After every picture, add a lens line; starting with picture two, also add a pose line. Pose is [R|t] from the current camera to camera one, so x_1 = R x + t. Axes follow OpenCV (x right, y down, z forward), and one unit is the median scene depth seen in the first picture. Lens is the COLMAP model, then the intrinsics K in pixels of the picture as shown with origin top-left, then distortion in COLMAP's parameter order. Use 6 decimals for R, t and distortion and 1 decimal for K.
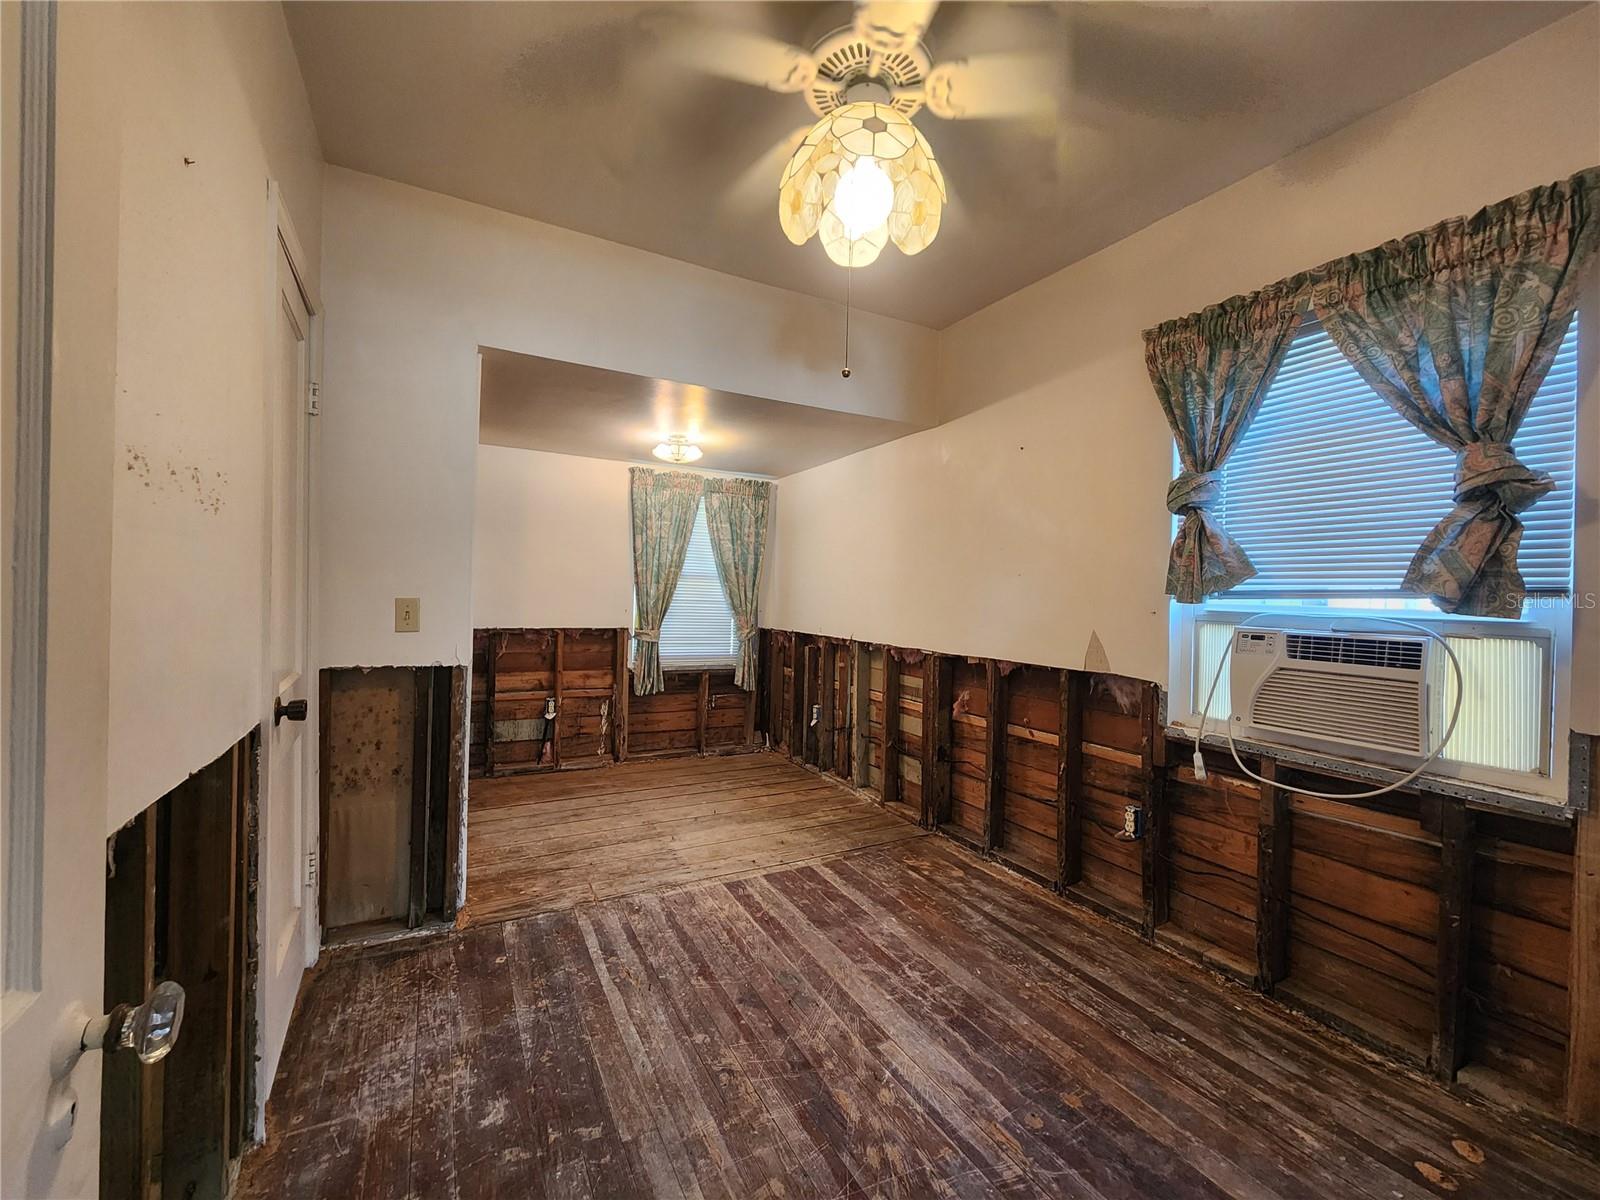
lens RADIAL K [[653.2, 0, 799.3], [0, 653.2, 595.7], [0, 0, 1]] dist [-0.001123, -0.001096]
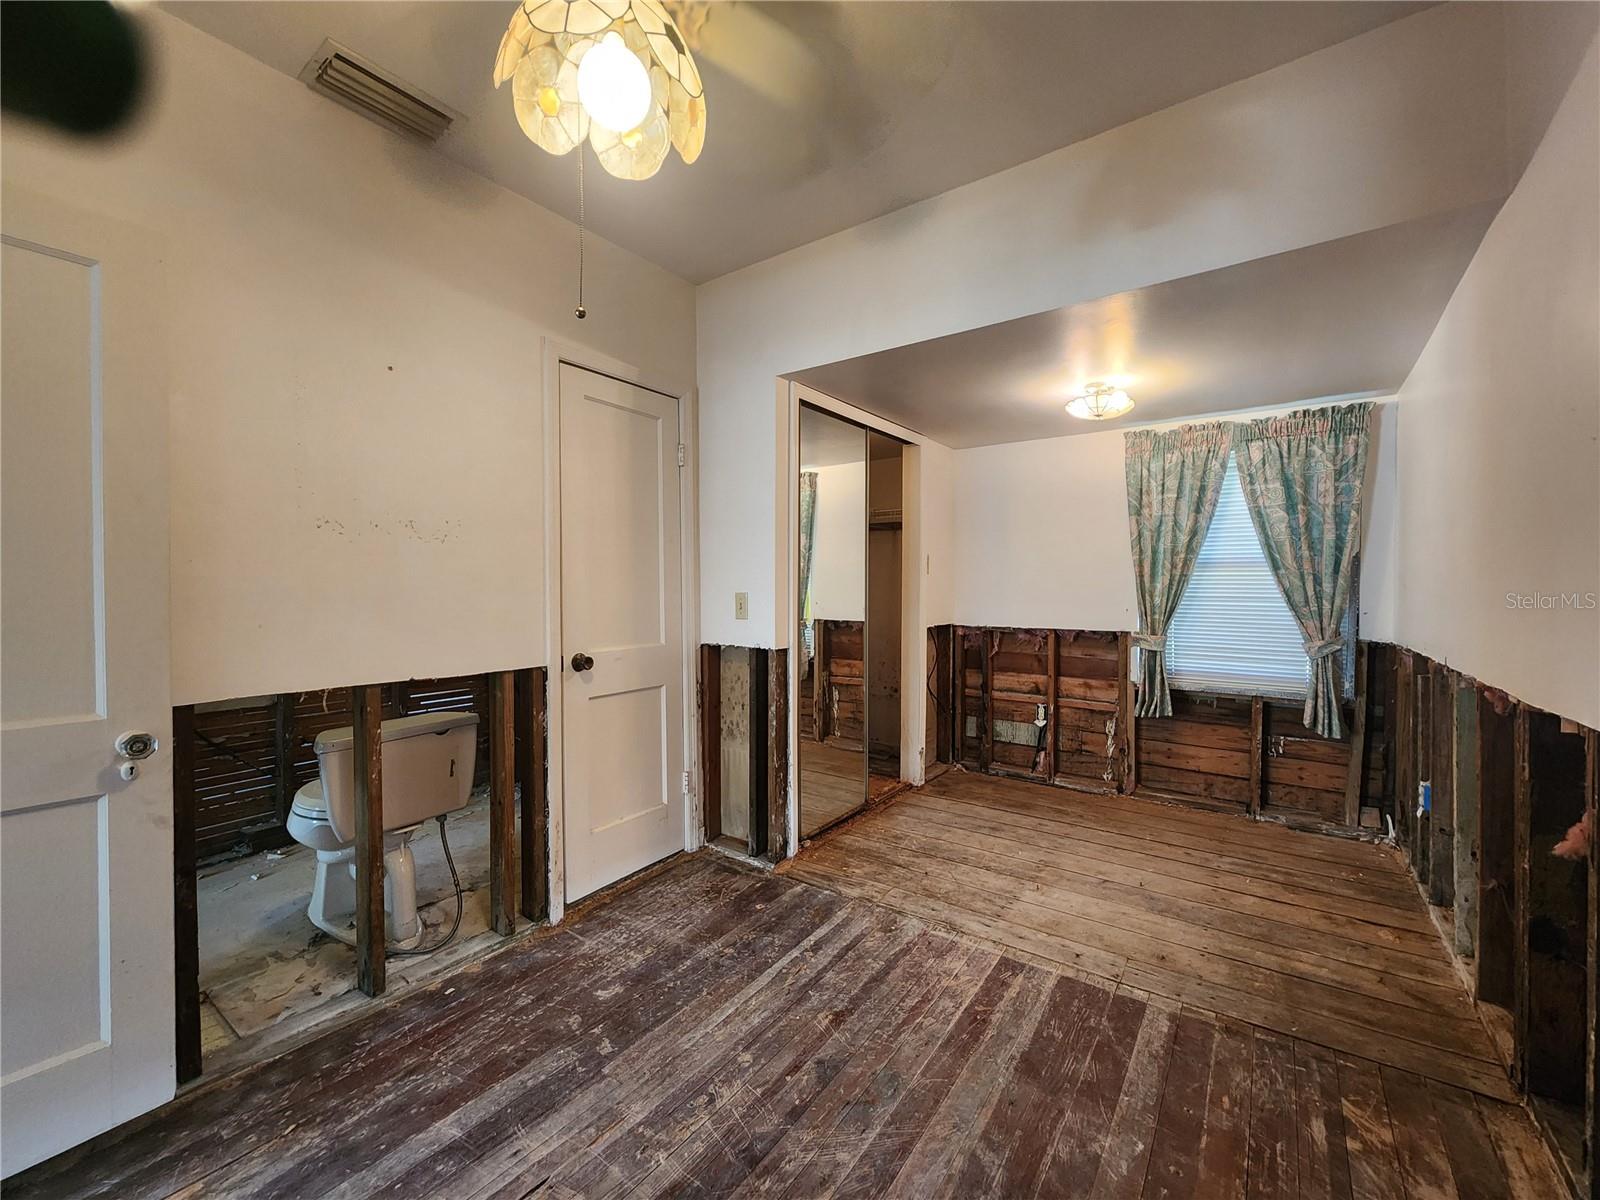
lens RADIAL K [[657.2, 0, 795.7], [0, 657.2, 597.5], [0, 0, 1]] dist [-0.001295, -0.001216]
pose [[0.428867, -0.012483, -0.903282, 0.448526], [0.004646, 0.999922, -0.011612, 0.021931], [0.903356, 0.000784, 0.428891, 0.409418]]
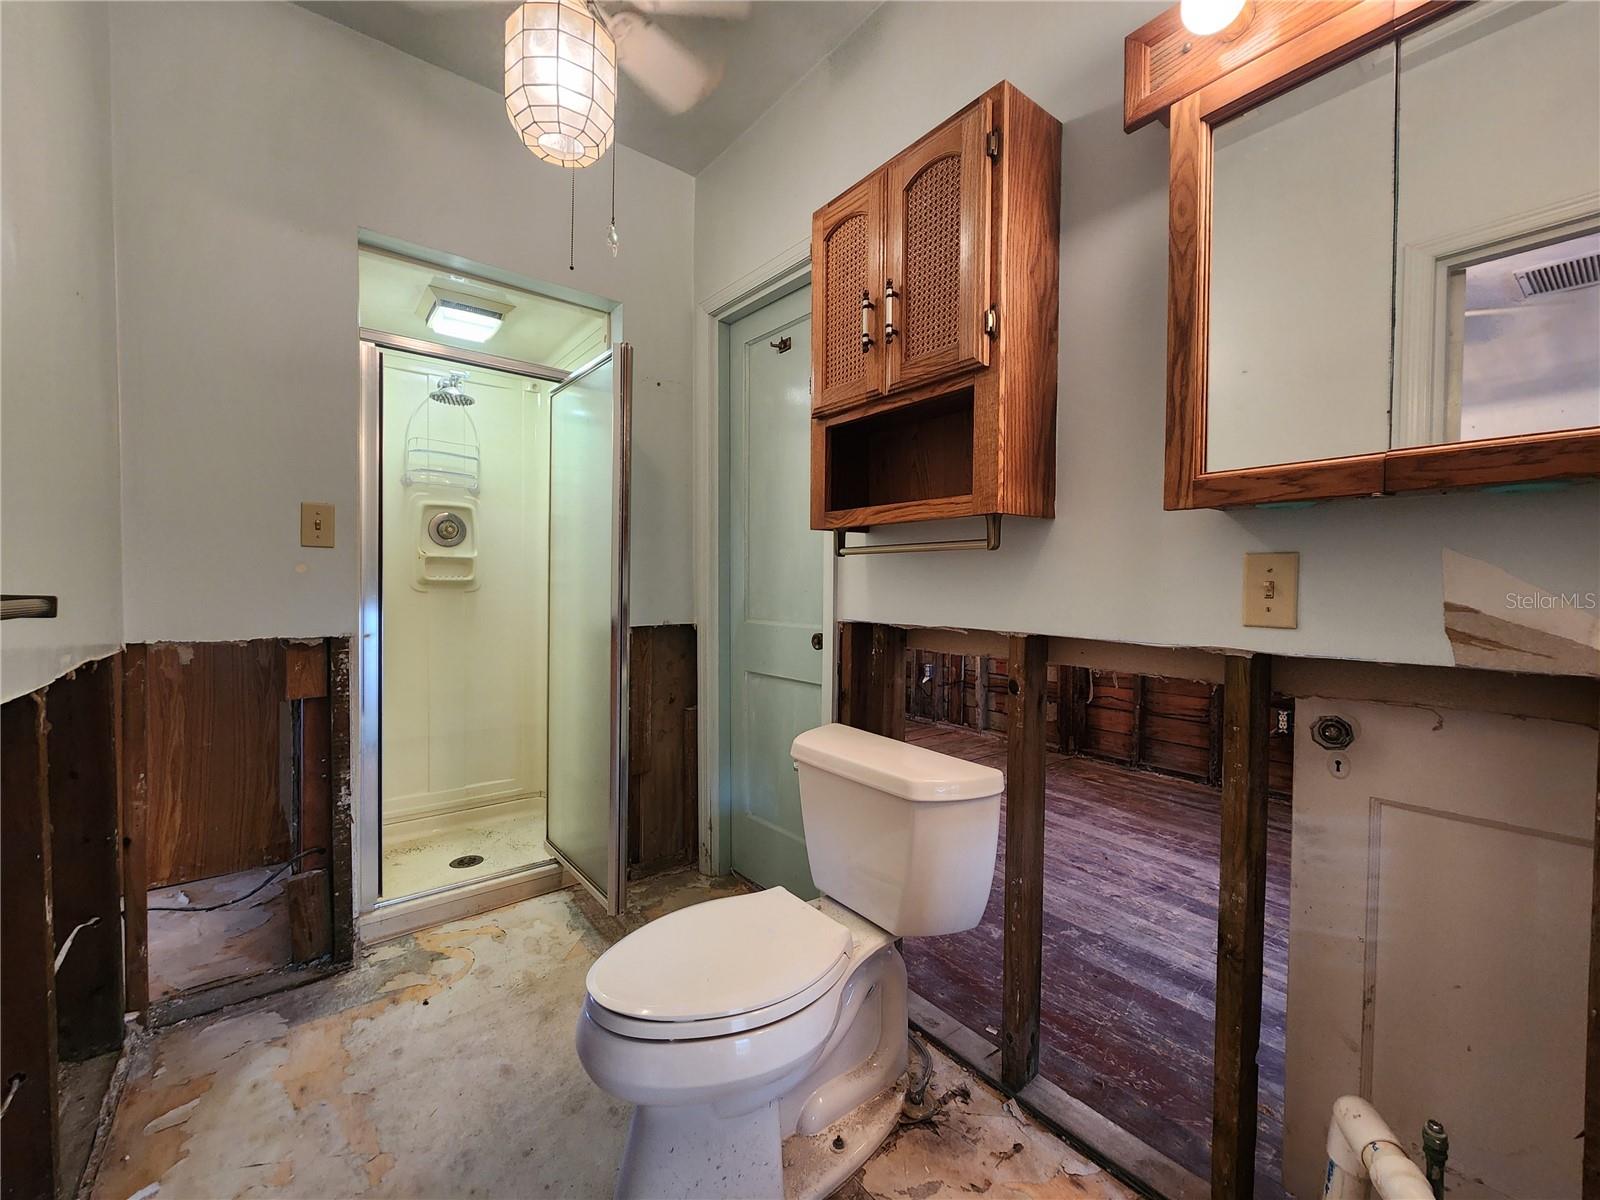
lens RADIAL K [[653.2, 0, 799.3], [0, 653.2, 595.7], [0, 0, 1]] dist [-0.001123, -0.001096]
pose [[0.986560, -0.020934, 0.162052, -0.565724], [0.018000, 0.999647, 0.019554, 0.029768], [-0.162405, -0.016375, 0.986588, -0.142834]]
